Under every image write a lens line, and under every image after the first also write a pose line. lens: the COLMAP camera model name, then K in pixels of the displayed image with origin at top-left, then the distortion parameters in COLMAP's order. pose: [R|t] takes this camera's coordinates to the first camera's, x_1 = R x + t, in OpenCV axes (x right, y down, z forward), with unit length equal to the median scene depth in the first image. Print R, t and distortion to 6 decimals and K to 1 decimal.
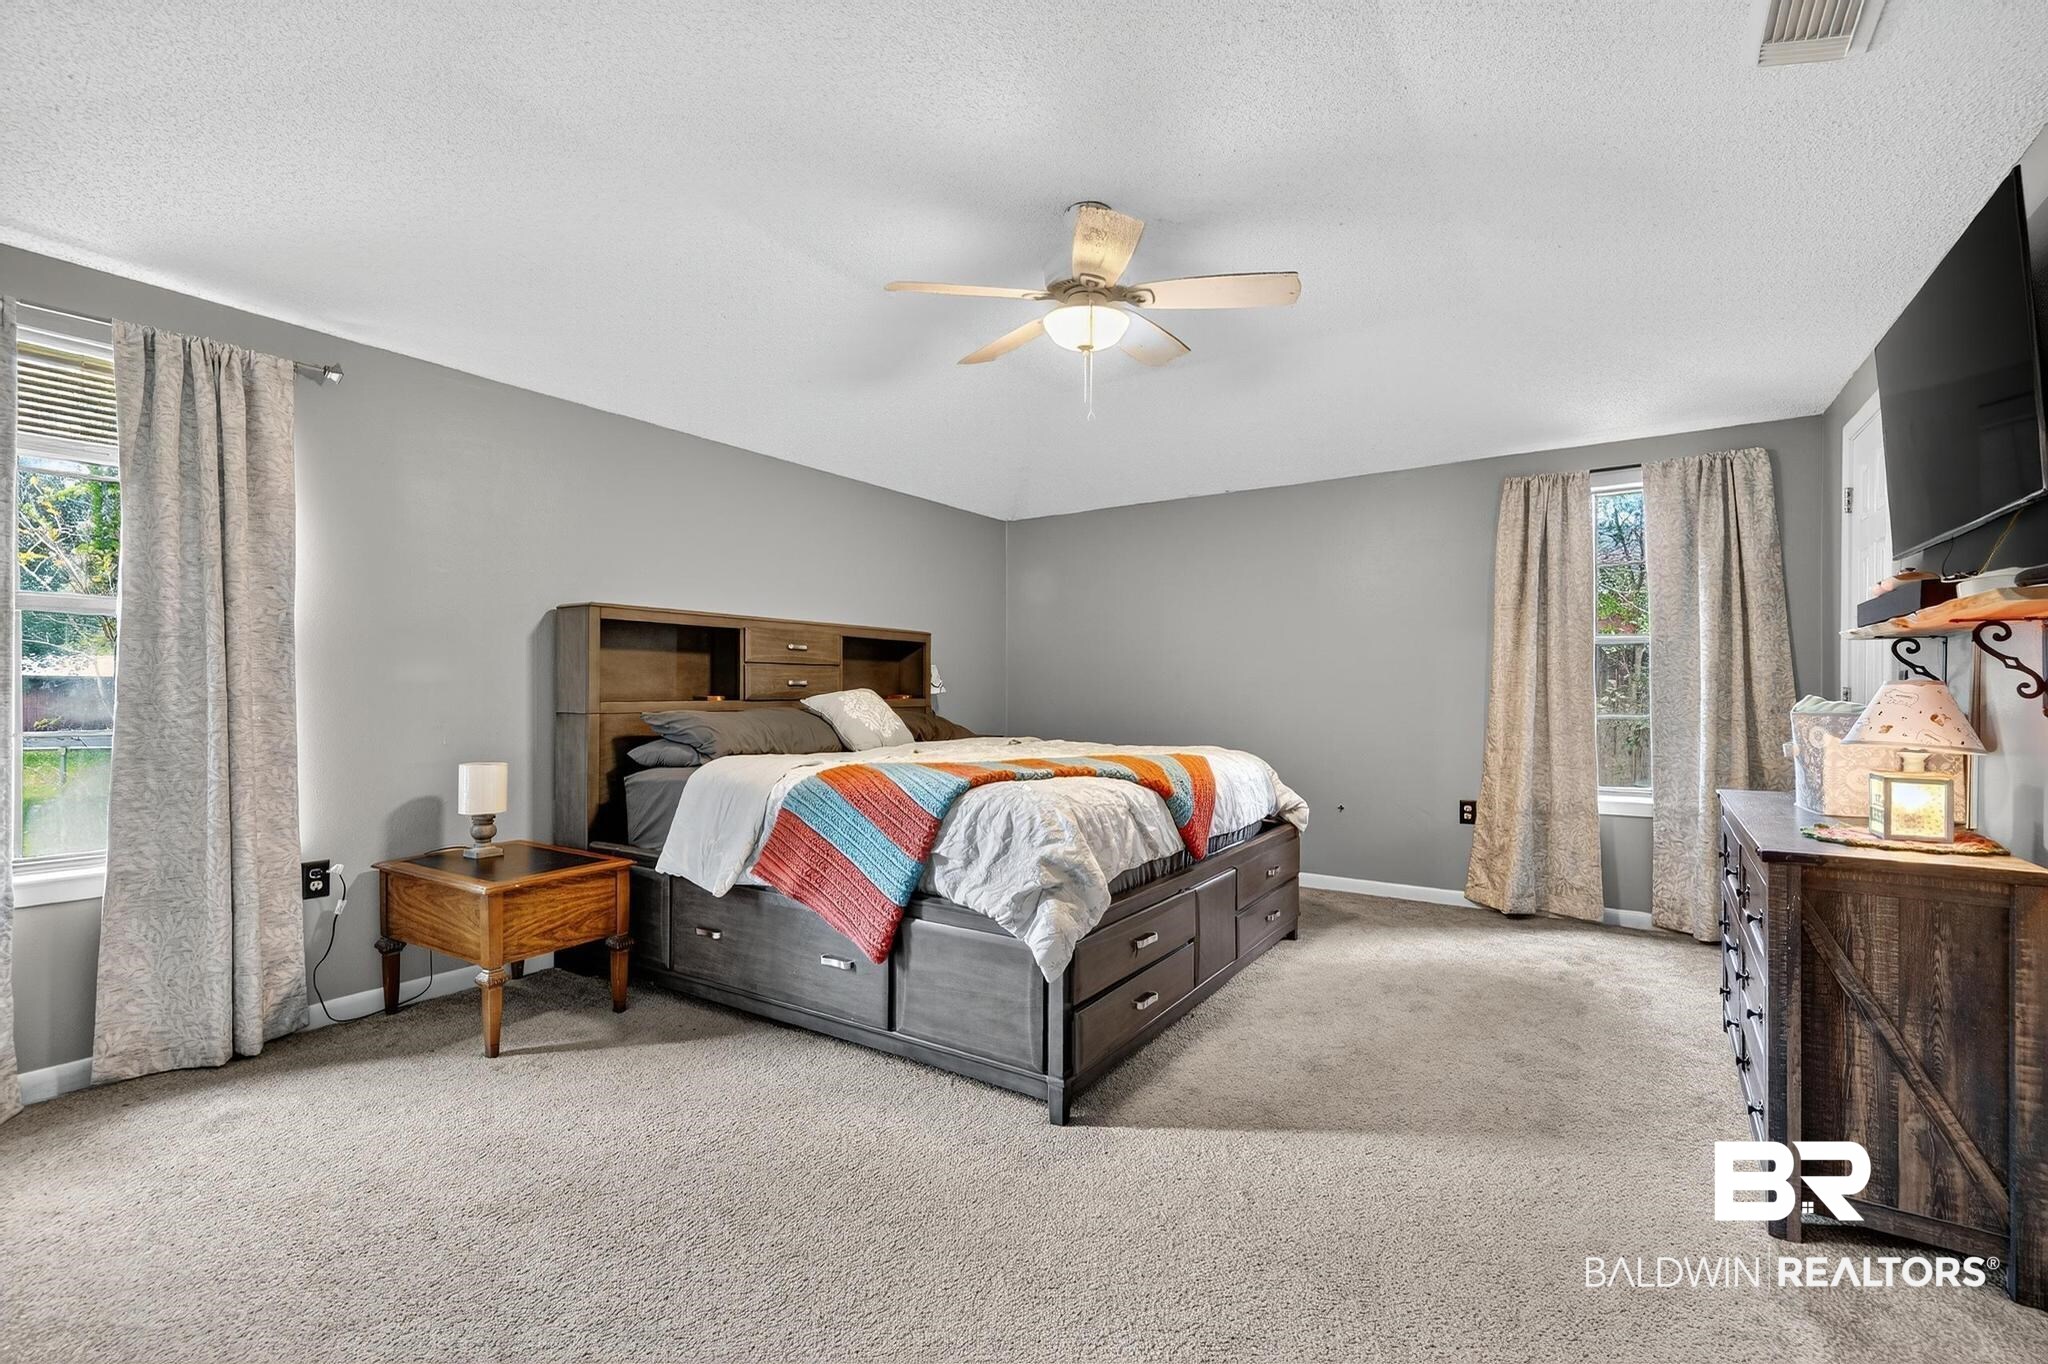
lens RADIAL K [[872.4, 0, 1020.6], [0, 872.4, 684.1], [0, 0, 1]] dist [0.004032, -0.000006]
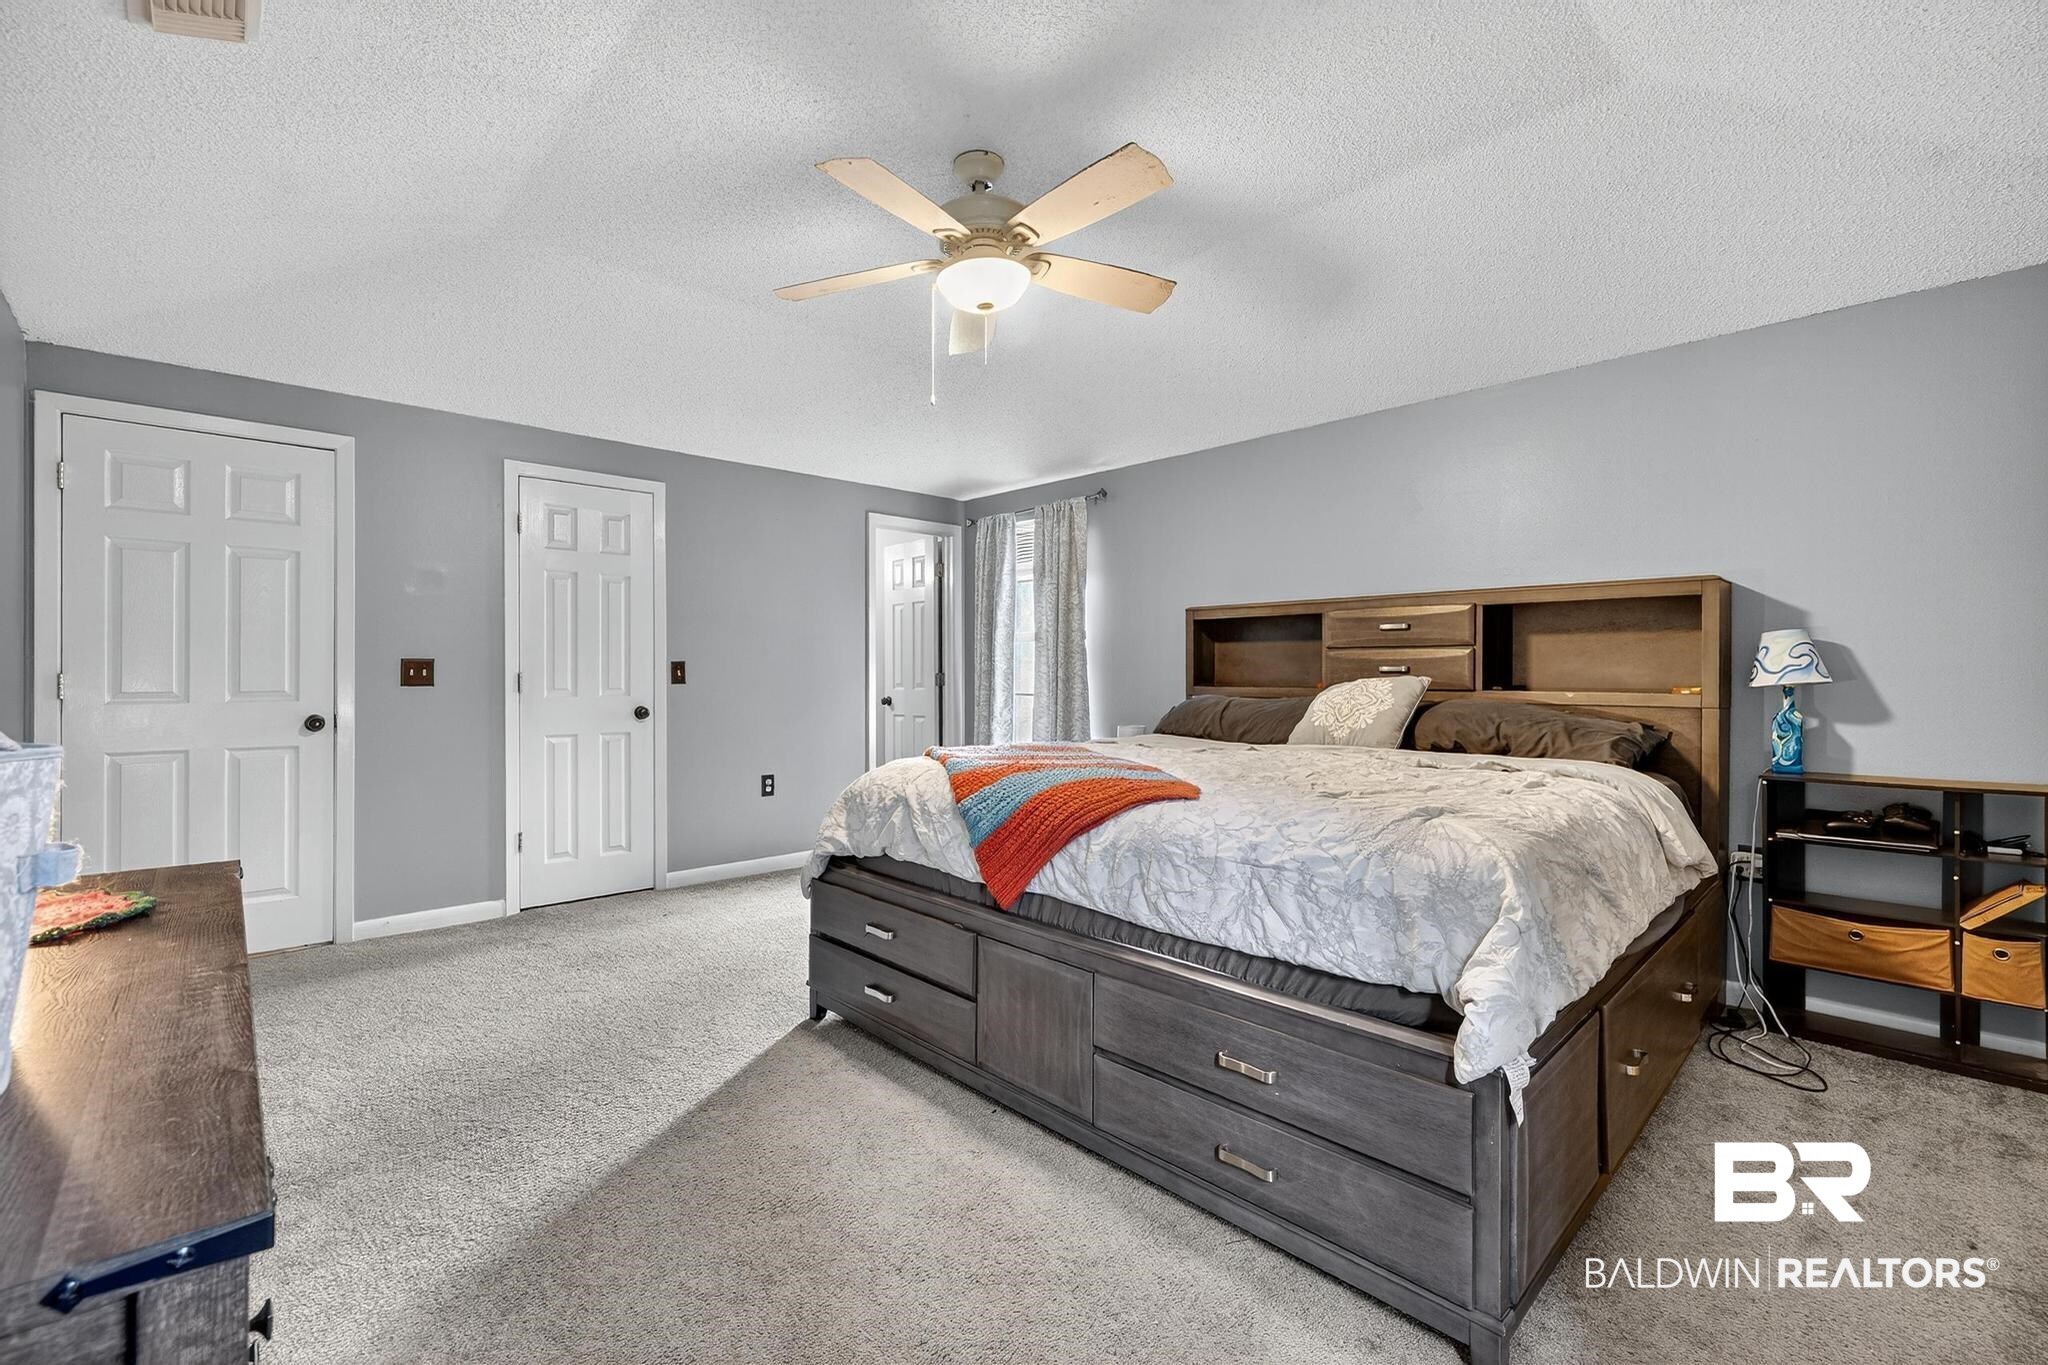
lens RADIAL K [[872.4, 0, 1012.5], [0, 872.4, 678.3], [0, 0, 1]] dist [0.004032, -0.000006]
pose [[-0.219858, 0.005673, -0.975515, 1.009740], [0.004787, 0.999977, 0.004737, 0.001859], [0.975520, -0.003628, -0.219881, 1.286215]]
